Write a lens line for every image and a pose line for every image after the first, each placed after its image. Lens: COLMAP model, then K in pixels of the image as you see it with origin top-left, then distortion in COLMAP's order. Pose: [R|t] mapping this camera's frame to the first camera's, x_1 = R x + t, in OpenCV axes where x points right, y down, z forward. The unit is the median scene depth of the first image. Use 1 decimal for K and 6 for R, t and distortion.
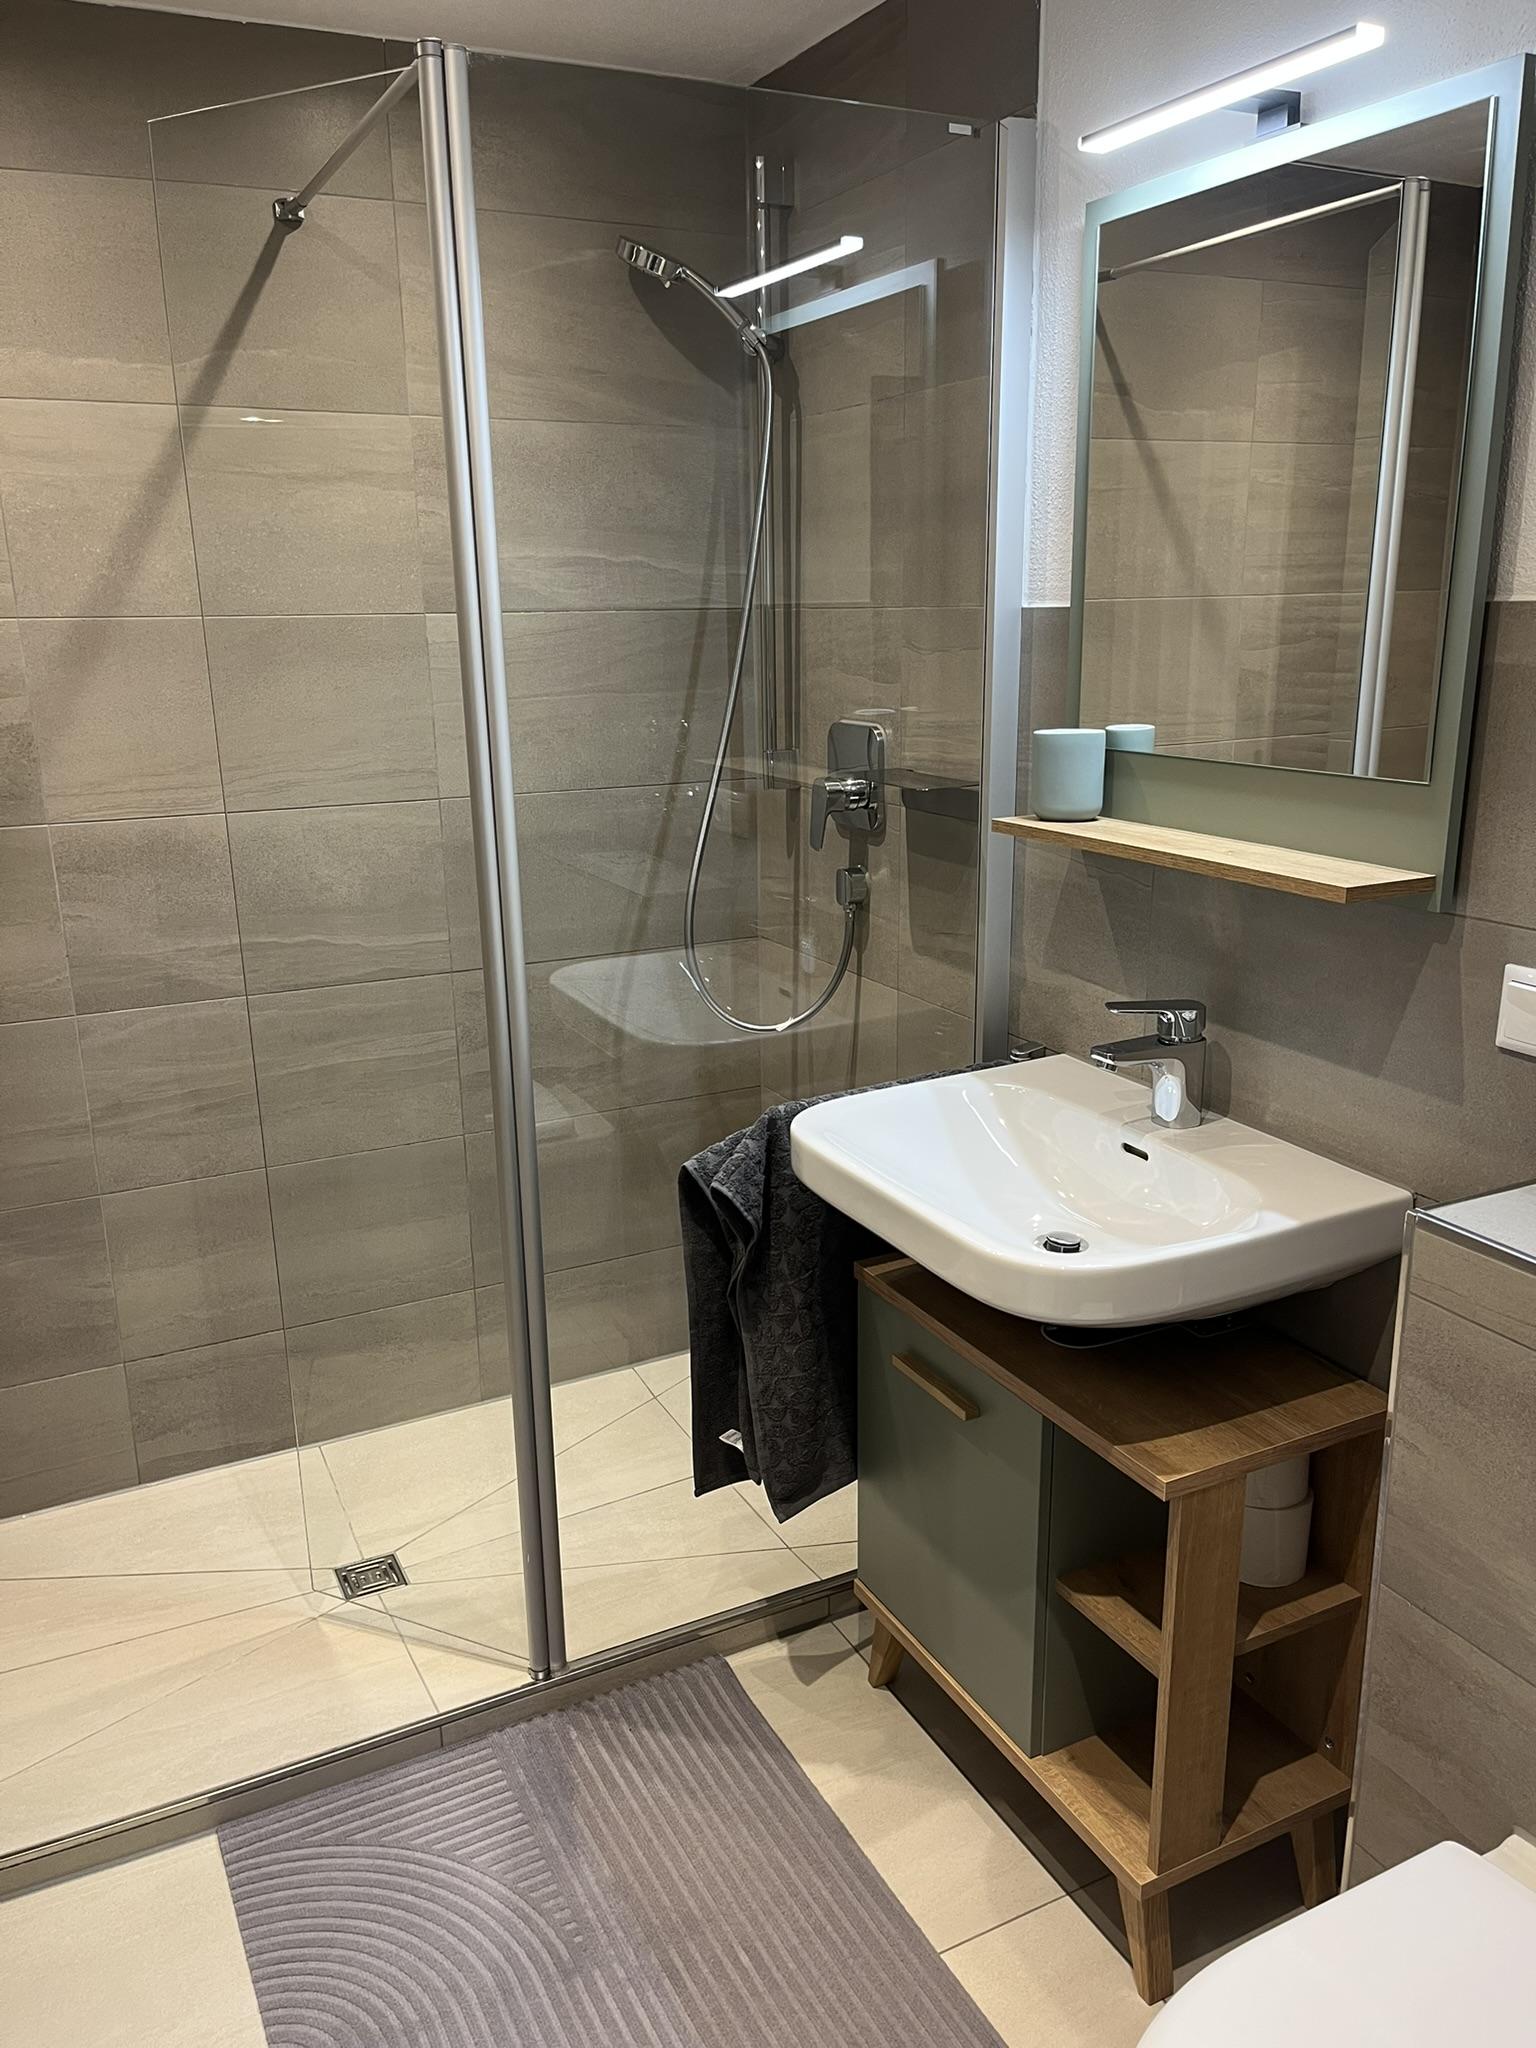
lens RADIAL K [[1552.4, 0, 765.2], [0, 1552.4, 1020.3], [0, 0, 1]] dist [0.064087, -0.081571]
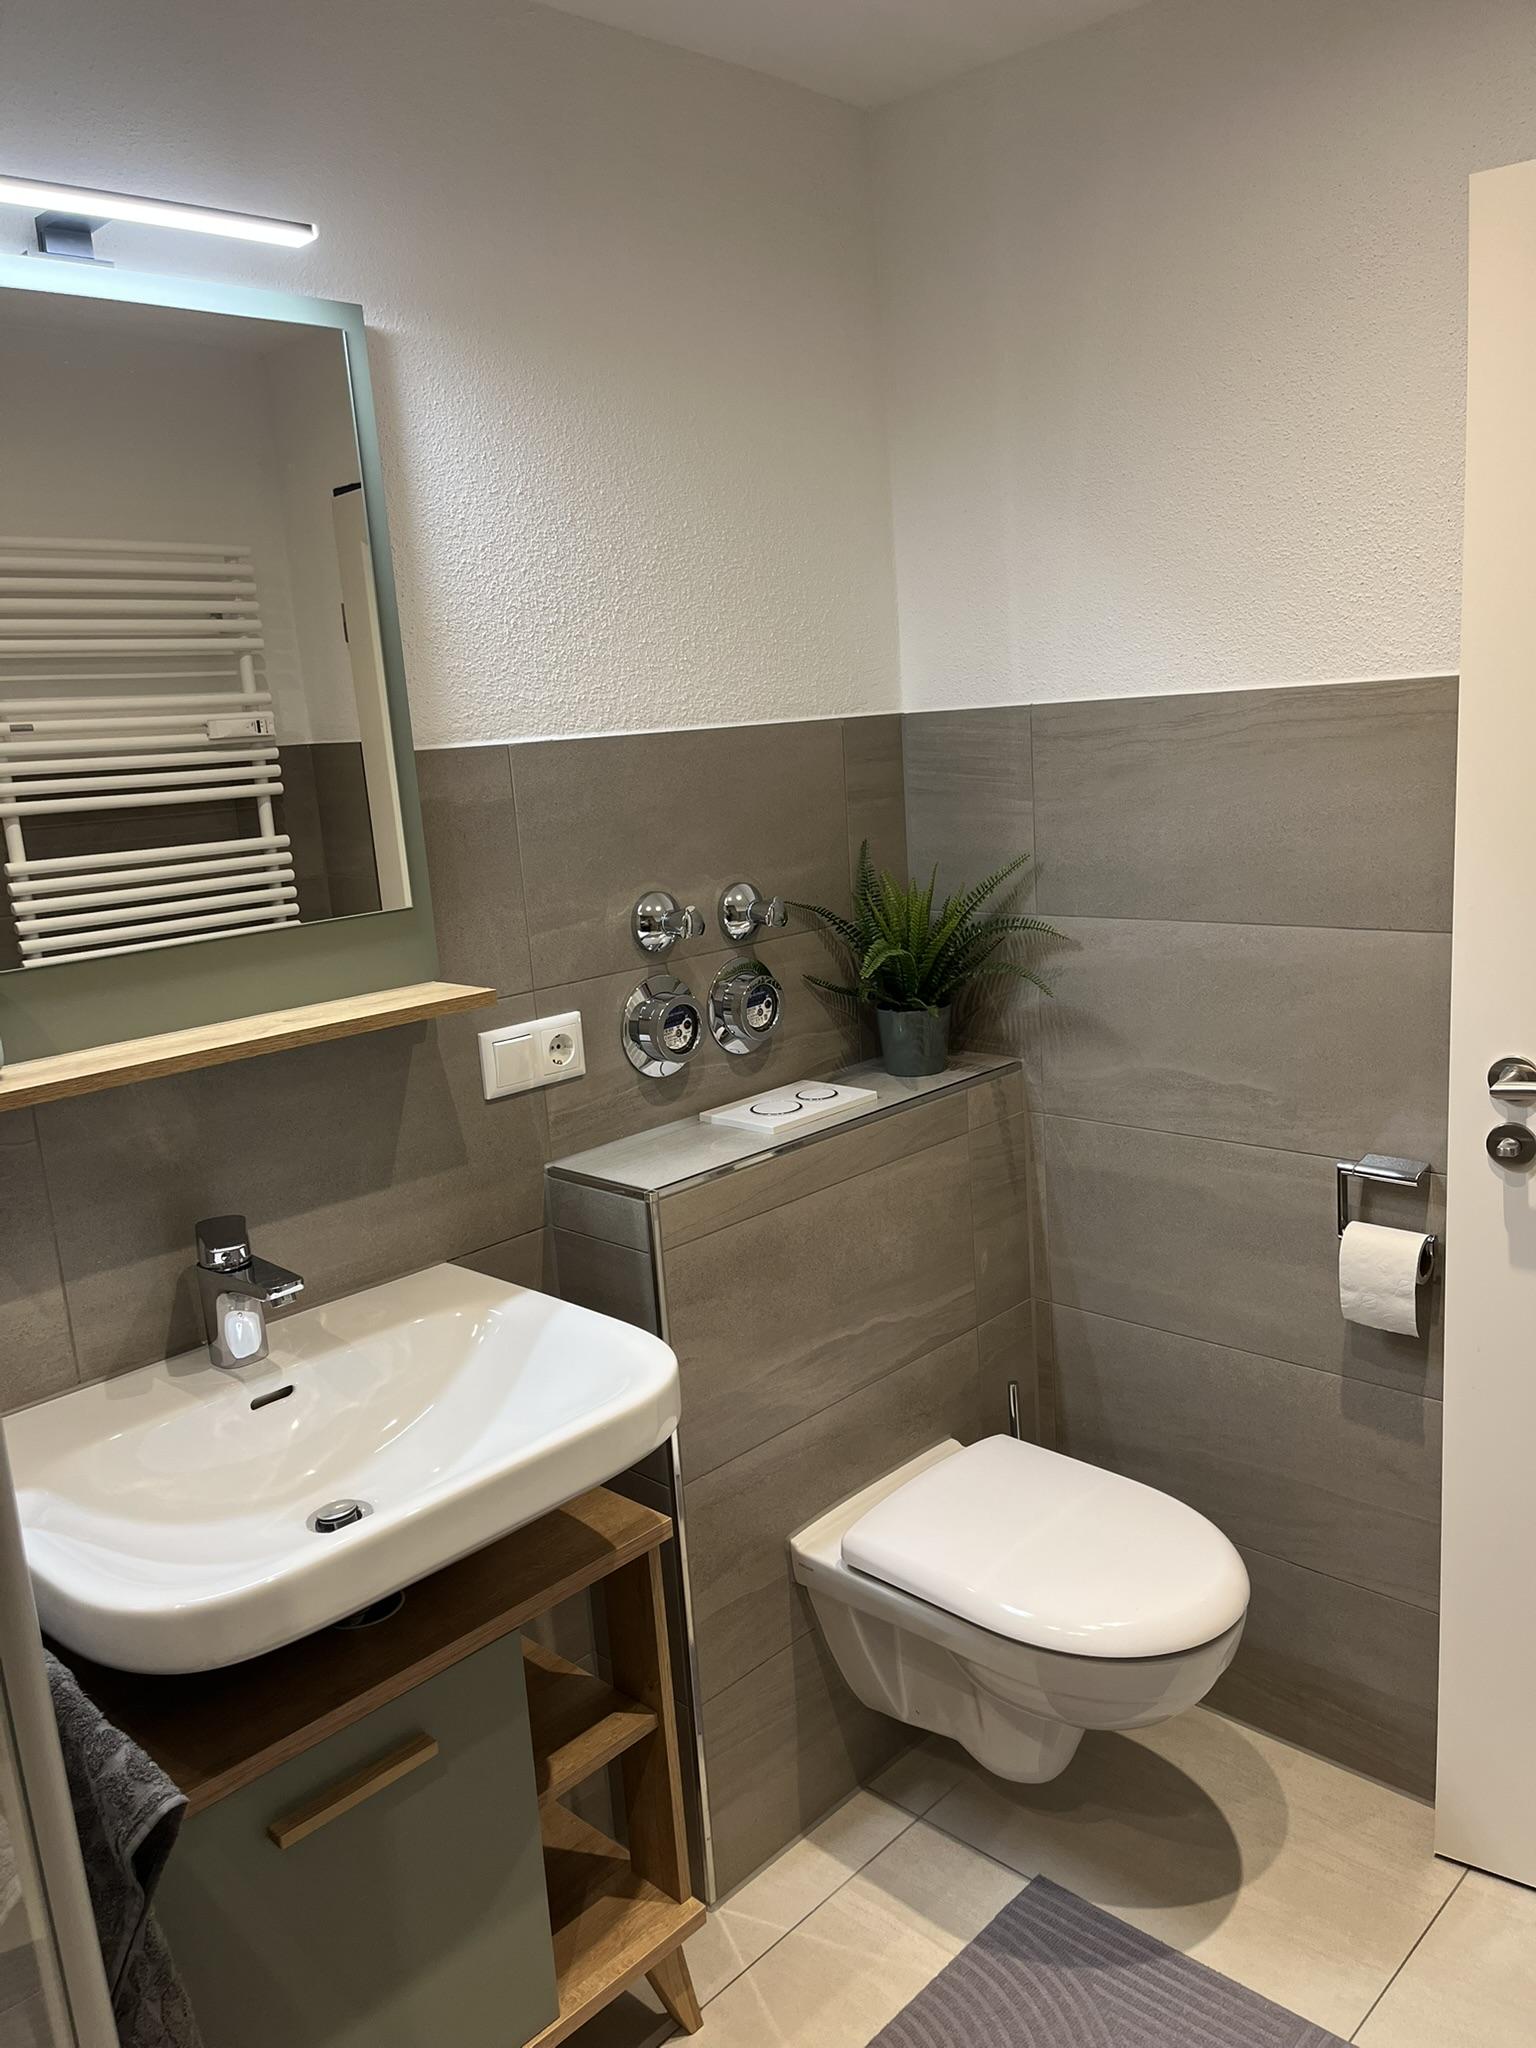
lens RADIAL K [[1552.4, 0, 768.2], [0, 1552.4, 1030.5], [0, 0, 1]] dist [0.064087, -0.081571]
pose [[-0.324740, -0.149743, 0.933874, -0.704967], [0.316957, 0.913062, 0.256623, -0.264511], [-0.891113, 0.379334, -0.249046, 1.029838]]
